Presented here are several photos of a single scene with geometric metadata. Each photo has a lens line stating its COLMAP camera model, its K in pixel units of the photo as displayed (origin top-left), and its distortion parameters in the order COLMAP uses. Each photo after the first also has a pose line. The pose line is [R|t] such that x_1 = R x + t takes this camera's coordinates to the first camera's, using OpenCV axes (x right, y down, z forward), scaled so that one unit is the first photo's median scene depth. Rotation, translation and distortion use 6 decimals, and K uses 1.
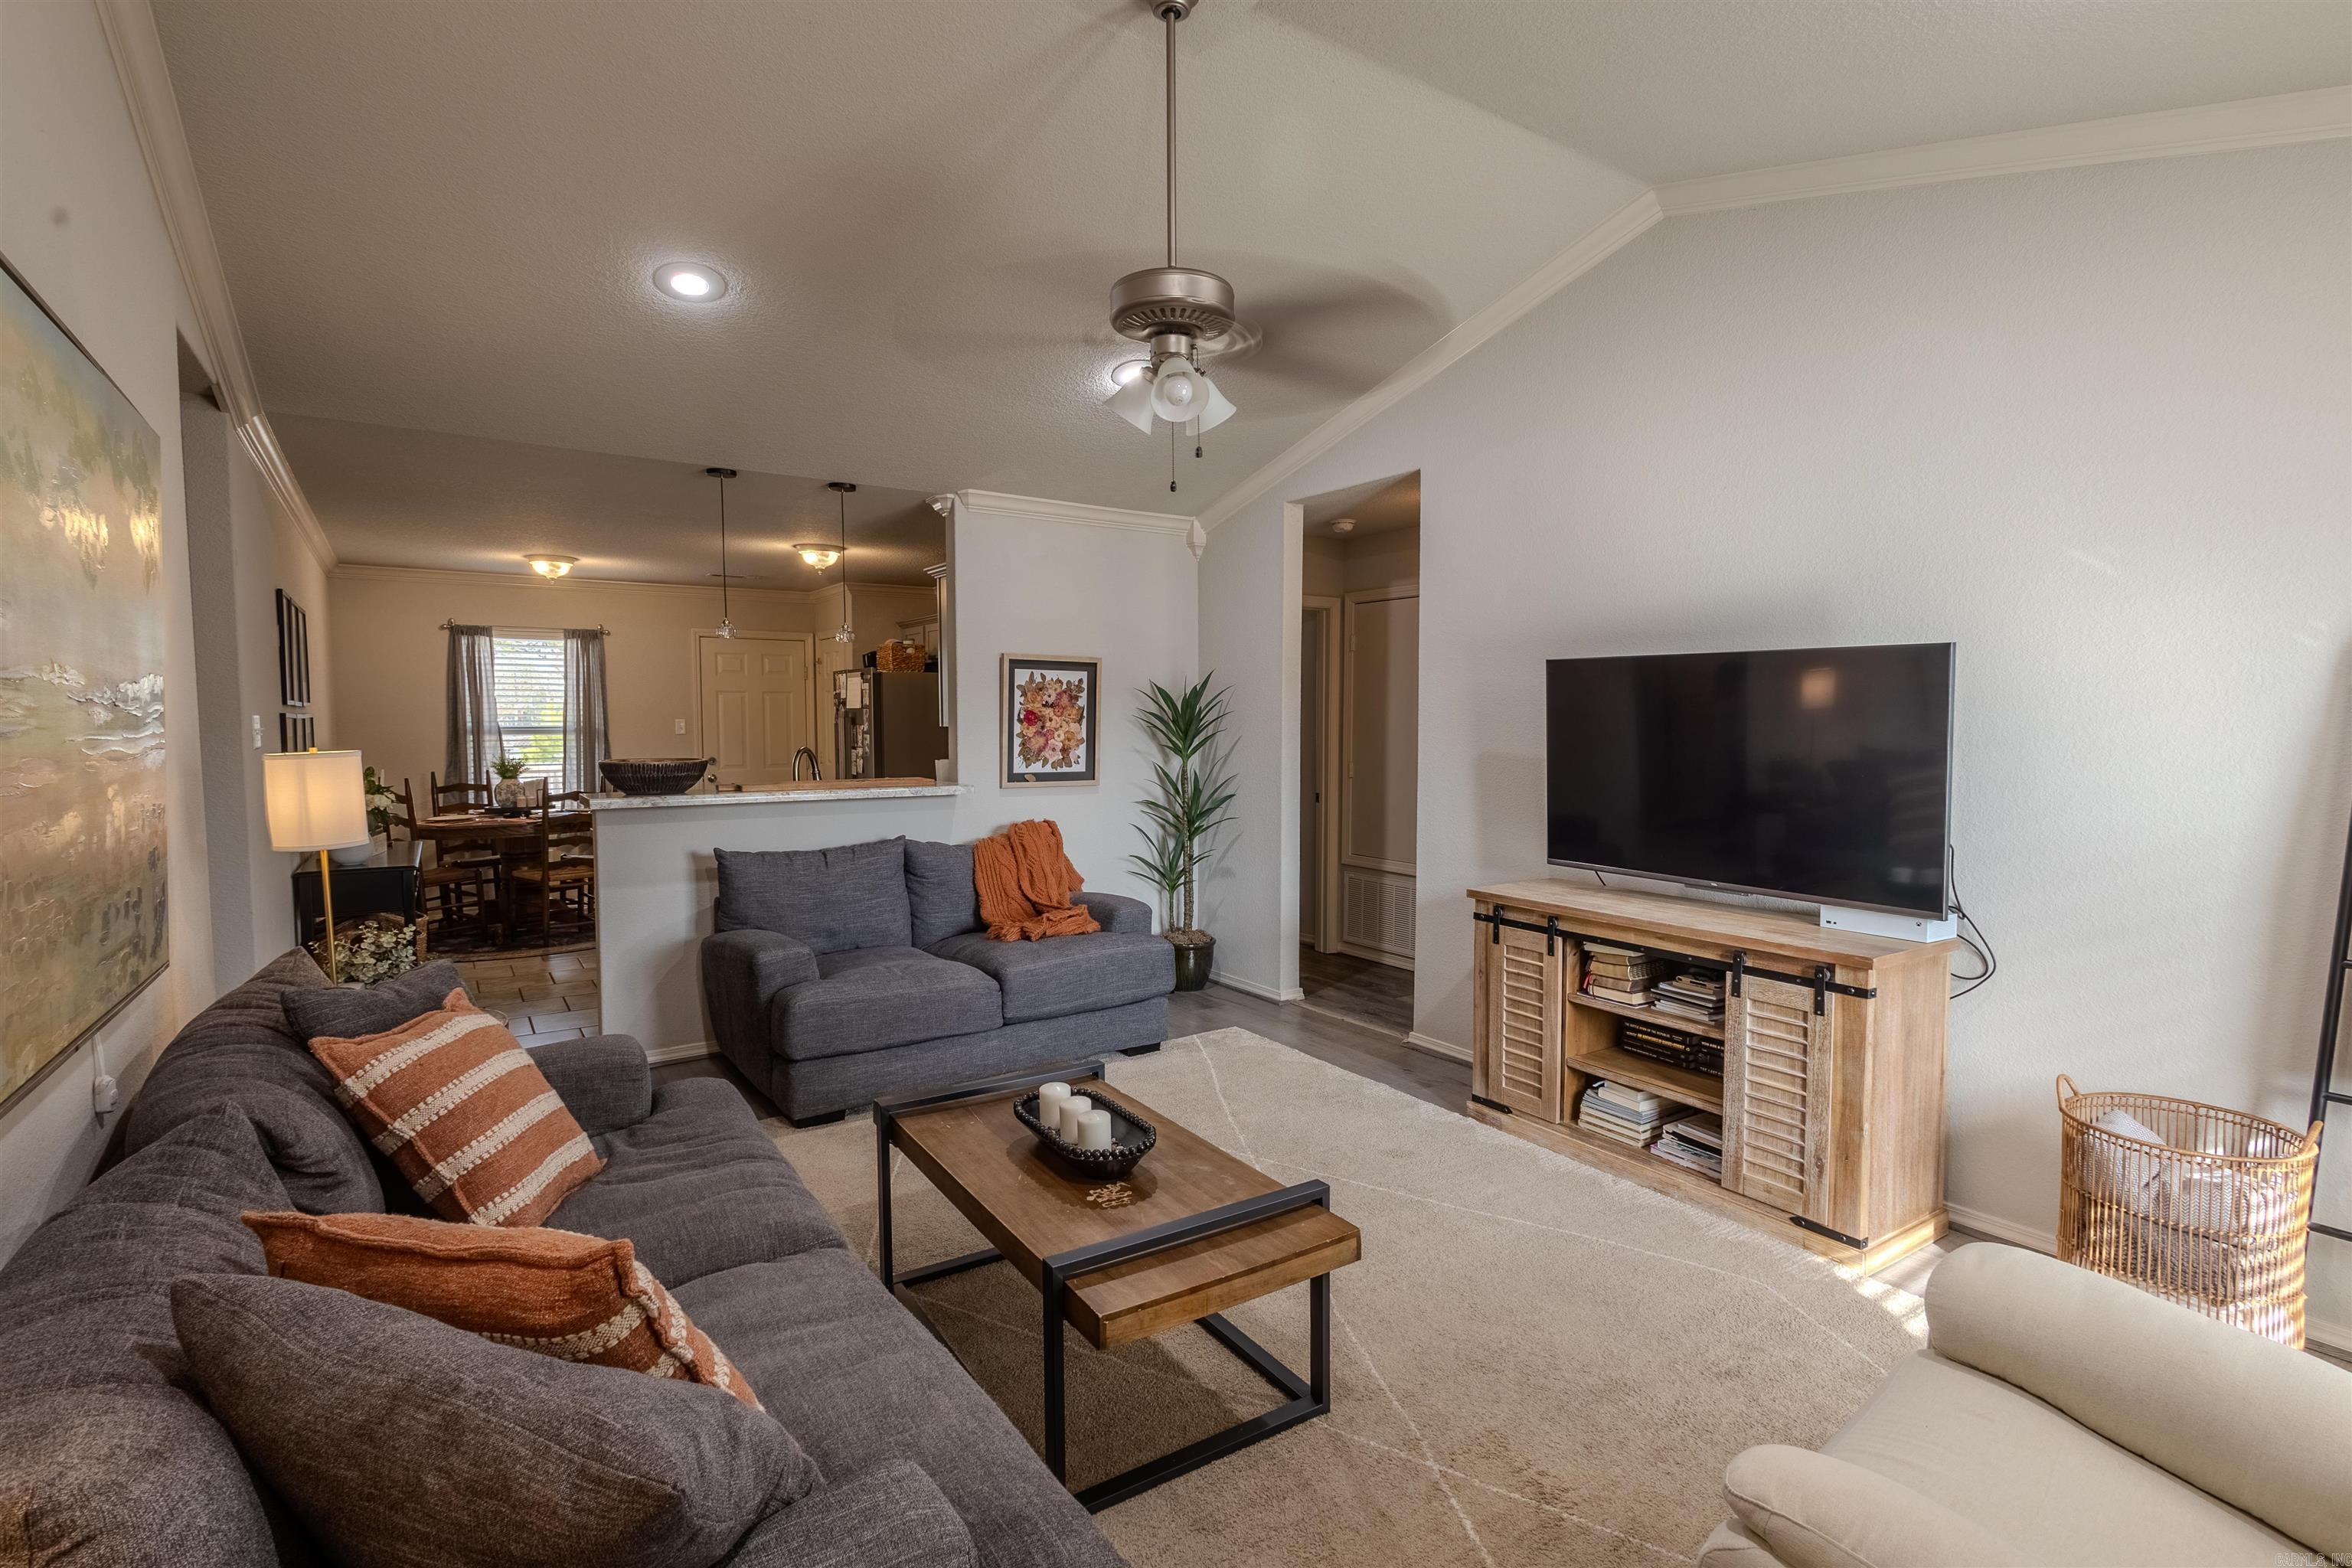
lens RADIAL K [[1095.2, 0, 1163.5], [0, 1095.2, 779.0], [0, 0, 1]] dist [0.003254, 0.000228]
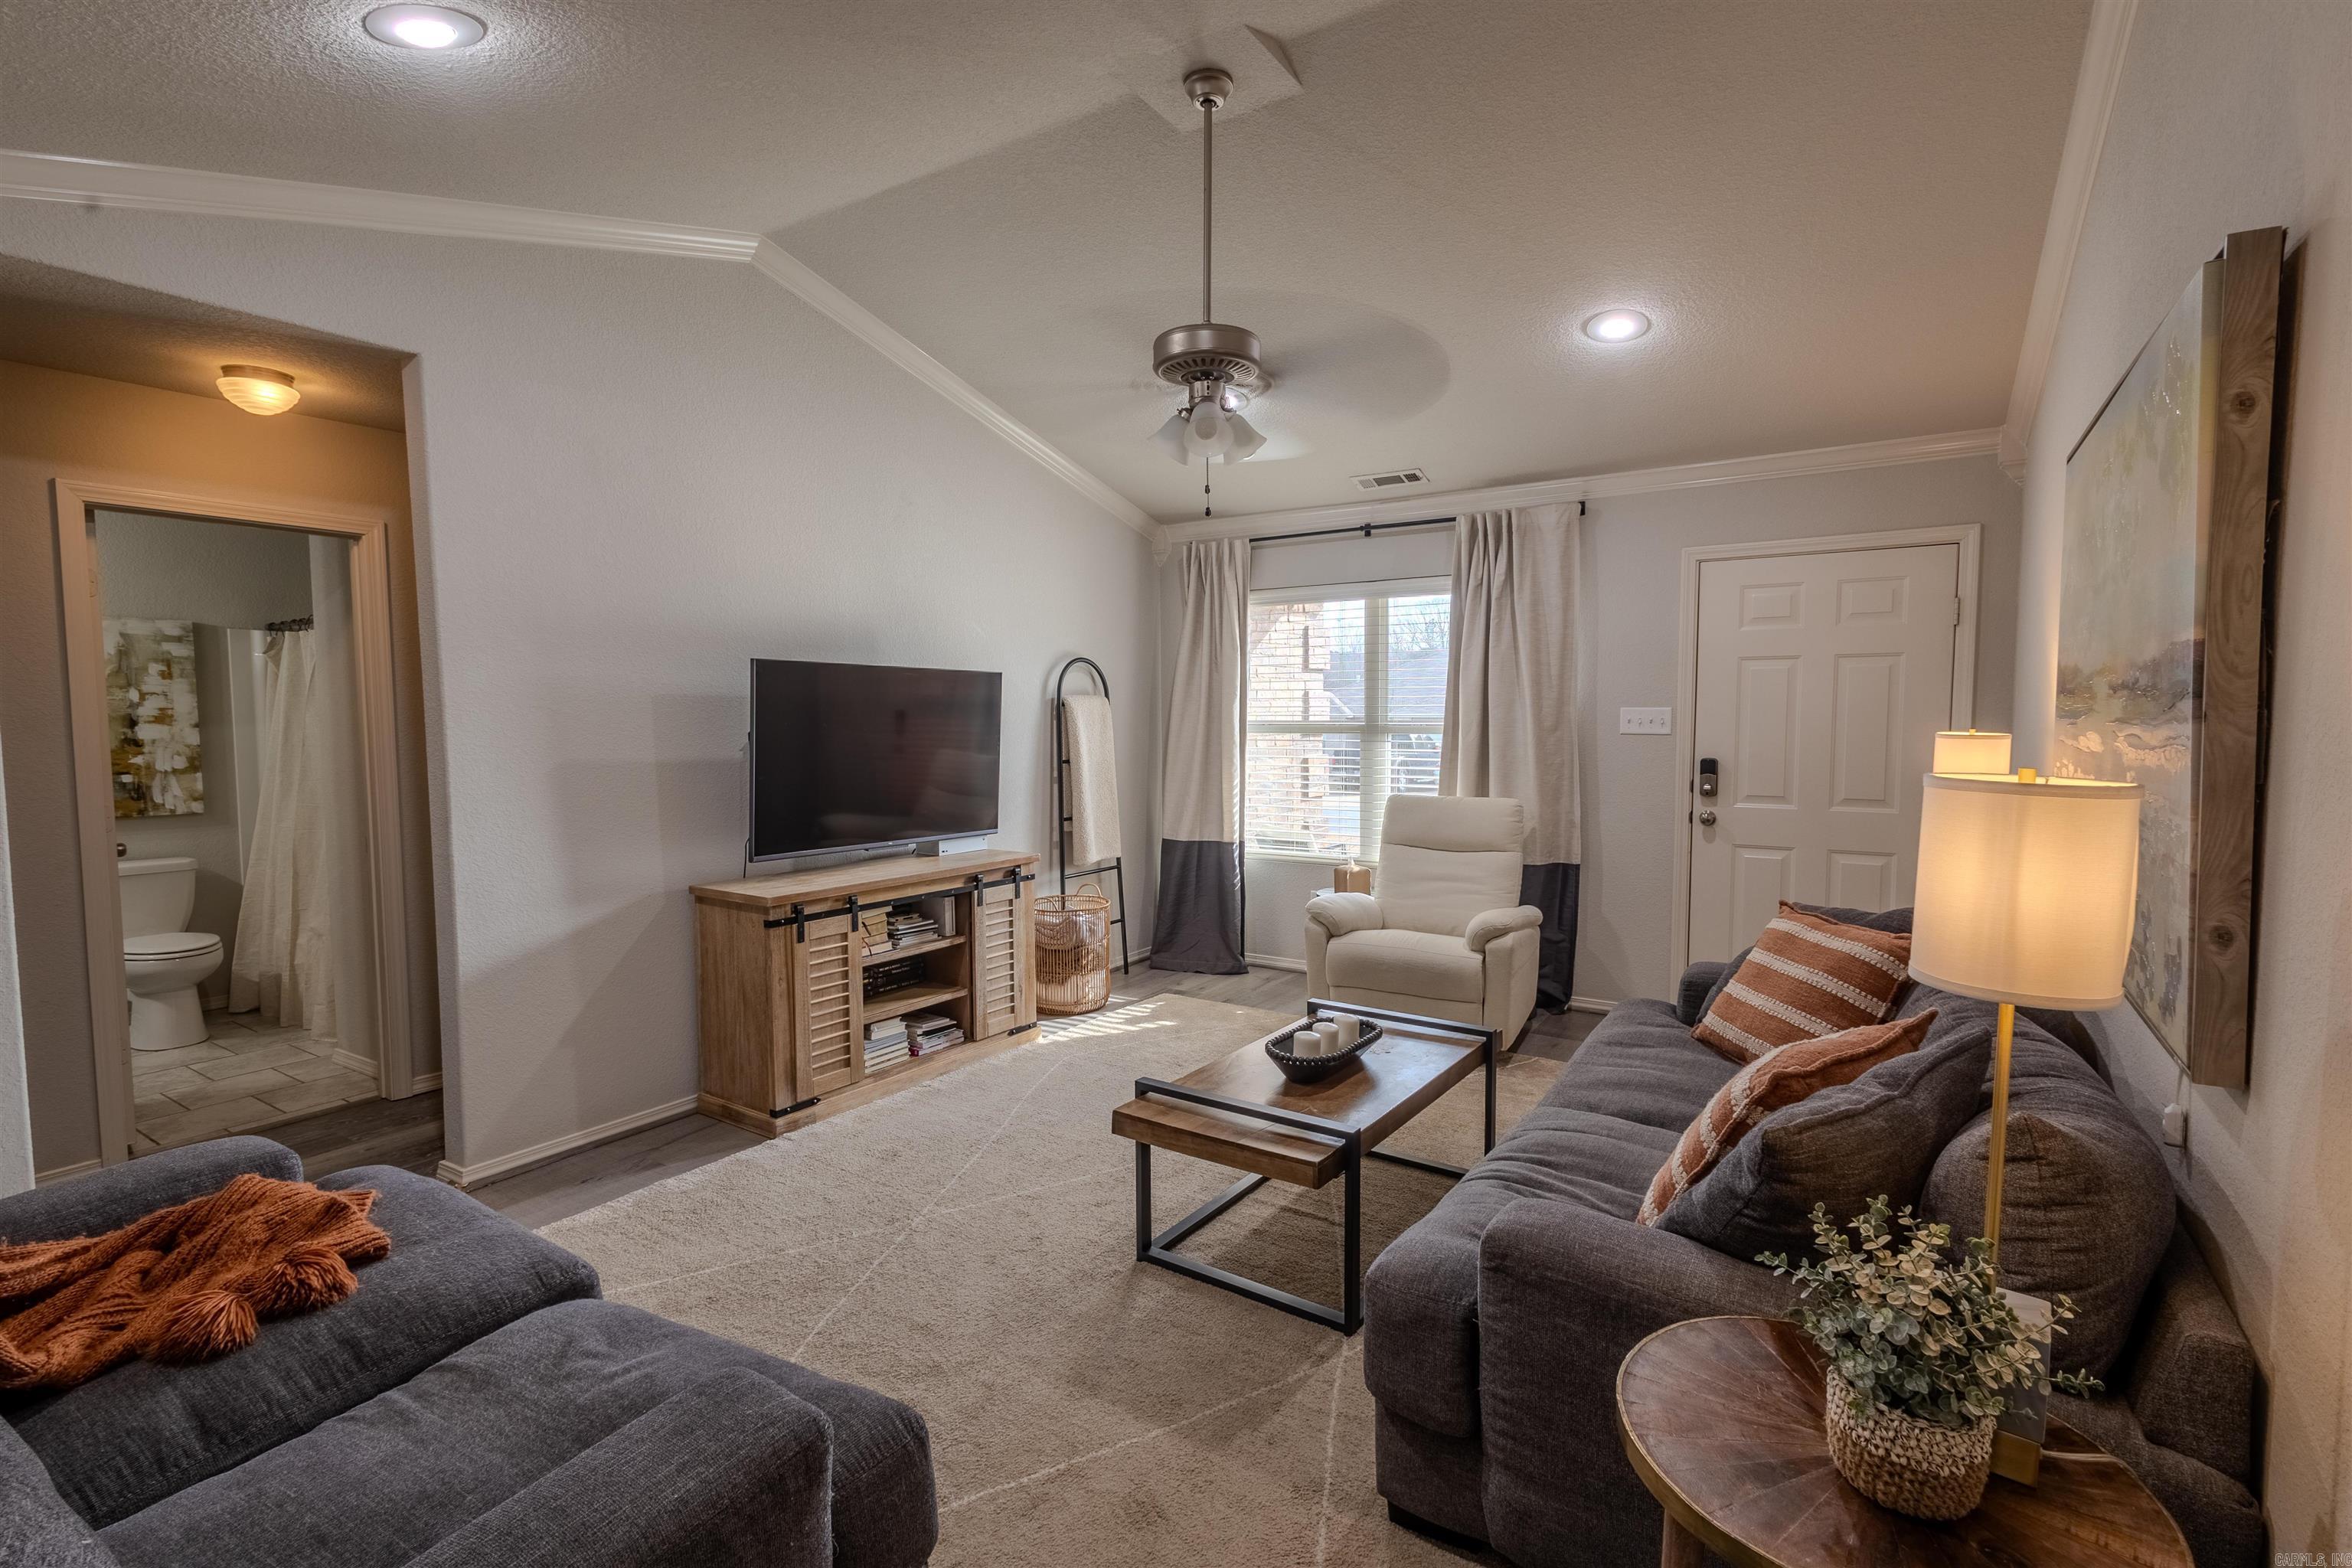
lens RADIAL K [[1095.2, 0, 1196.3], [0, 1095.2, 780.3], [0, 0, 1]] dist [0.003254, 0.000228]
pose [[-0.406068, -0.049661, 0.912493, -0.884799], [0.058415, 0.995070, 0.080151, -0.065554], [-0.911974, 0.085850, -0.401165, 1.258928]]
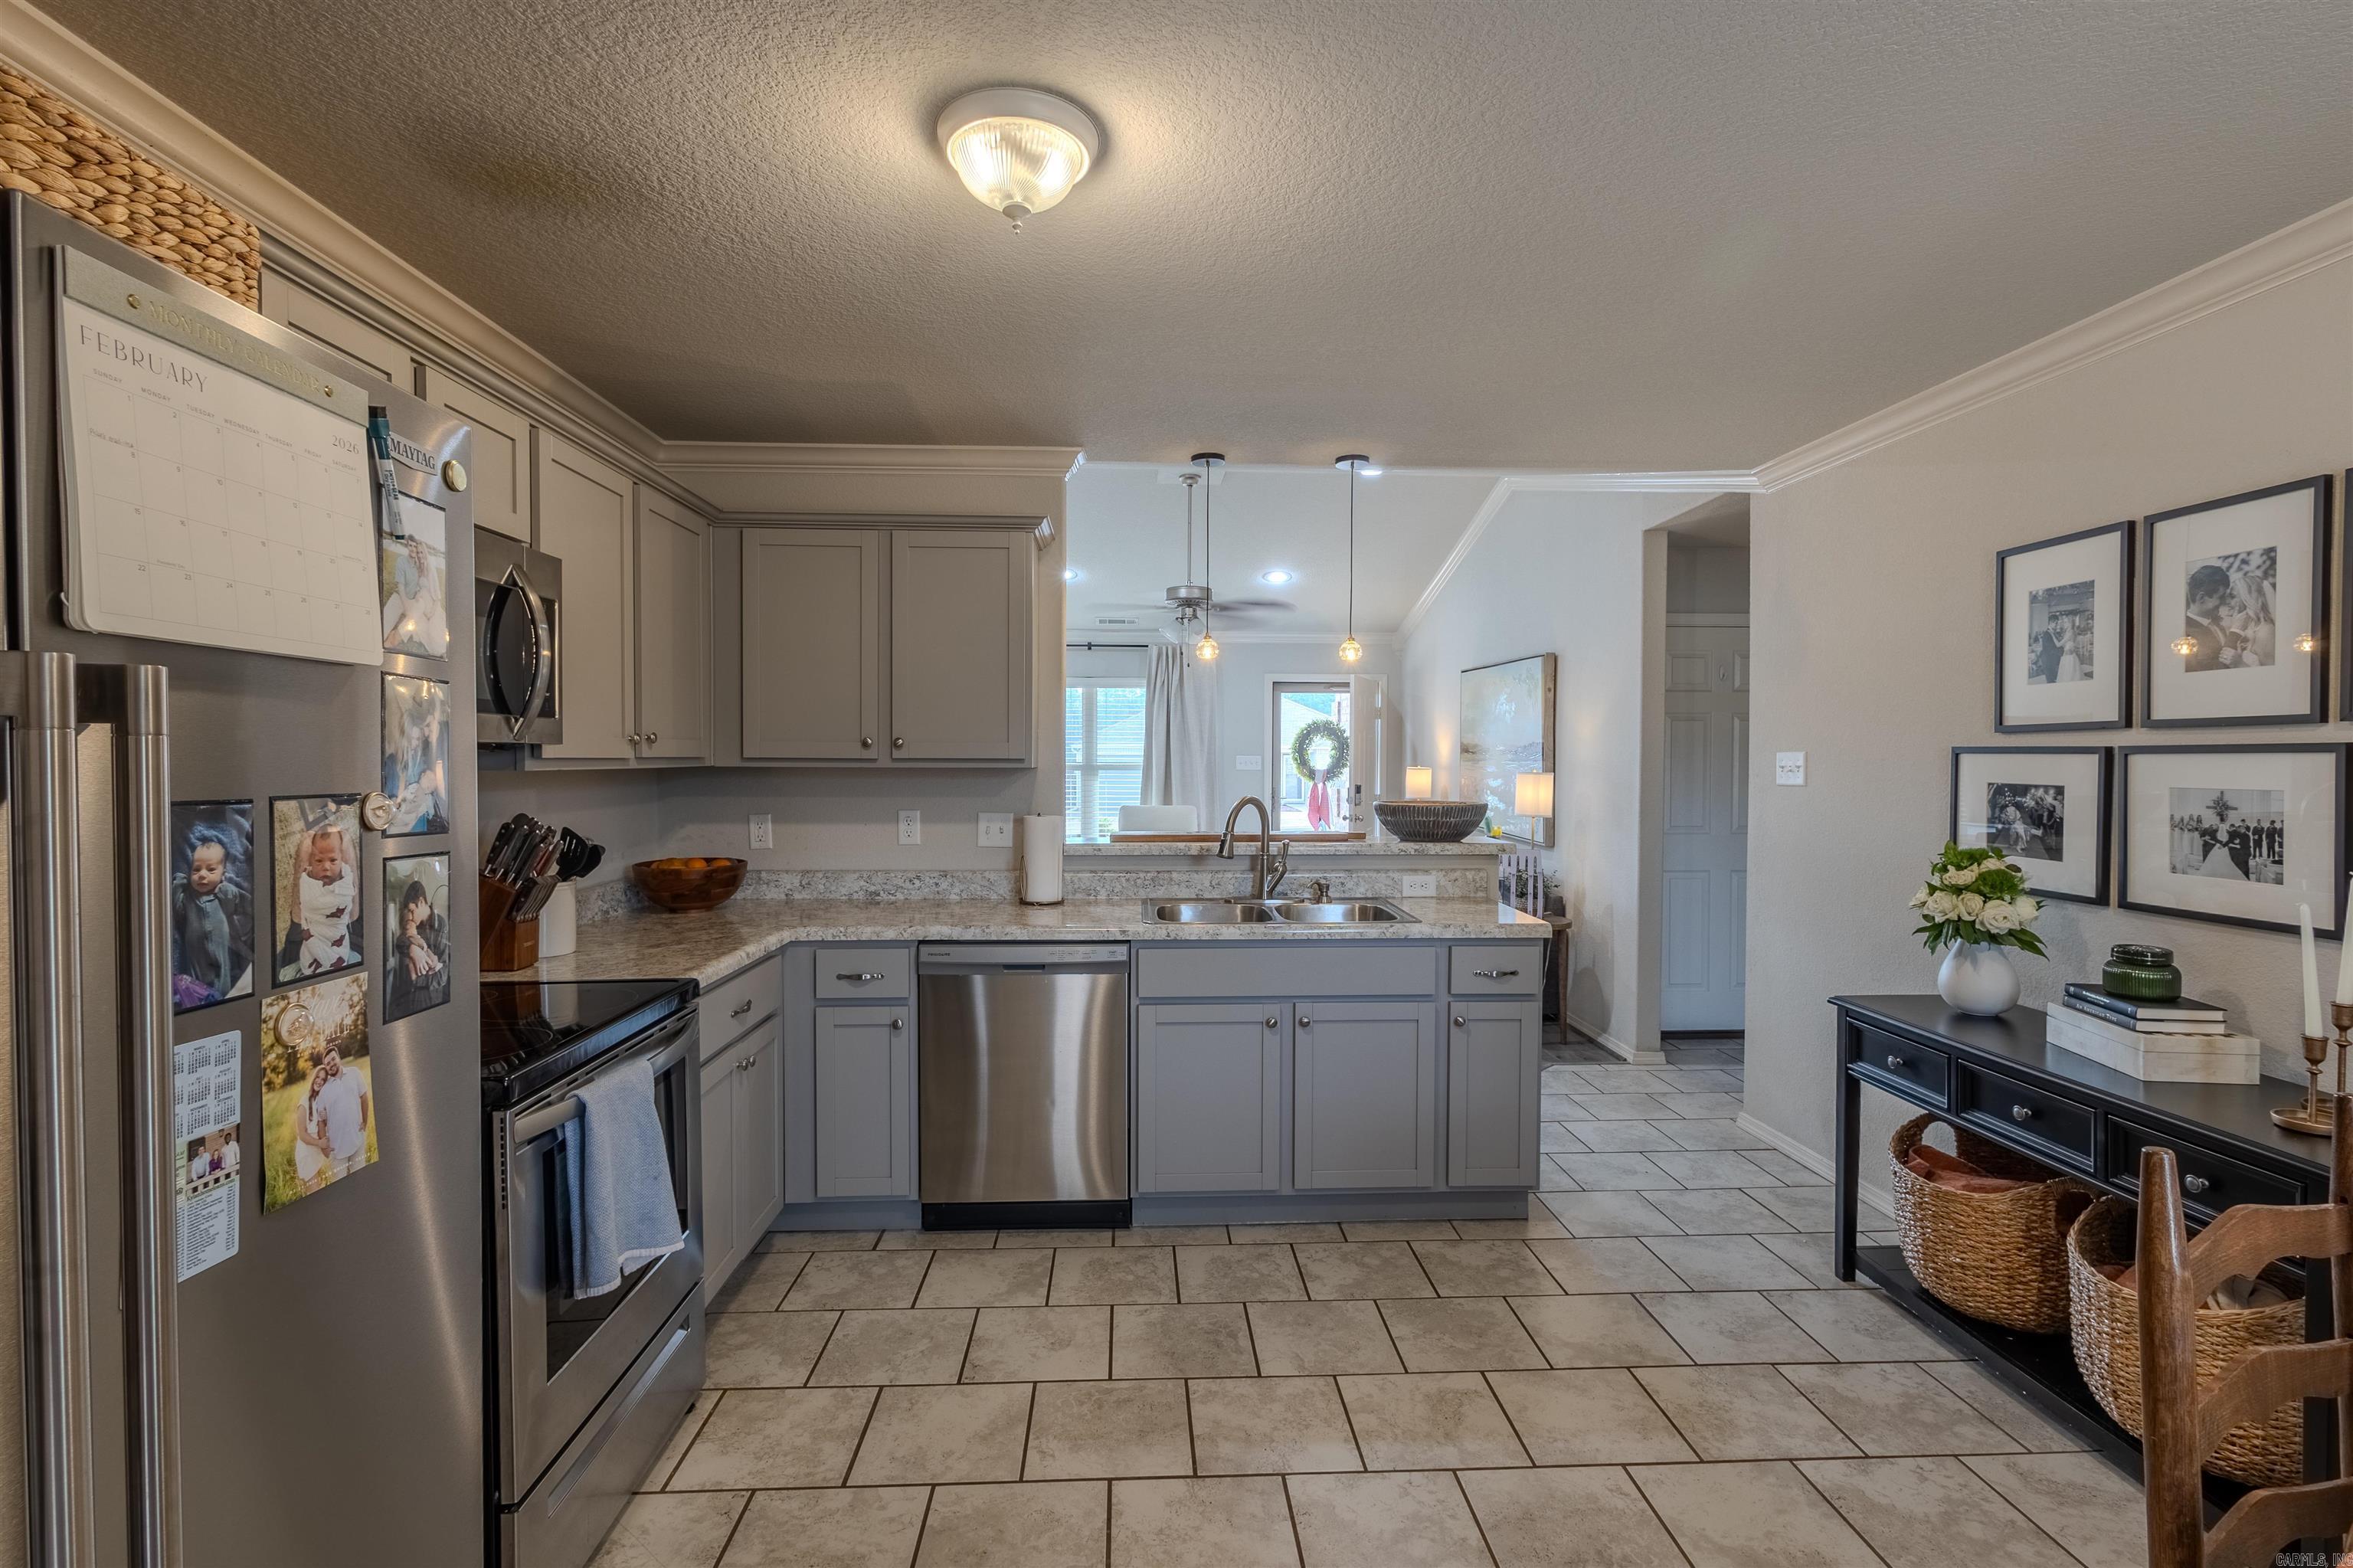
lens RADIAL K [[1095.7, 0, 1191.5], [0, 1095.7, 788.2], [0, 0, 1]] dist [0.003254, 0.000228]
pose [[-0.861062, -0.014694, 0.508288, -0.885153], [0.028938, 0.996547, 0.077831, -0.065710], [-0.507677, 0.081726, -0.857663, 1.261436]]
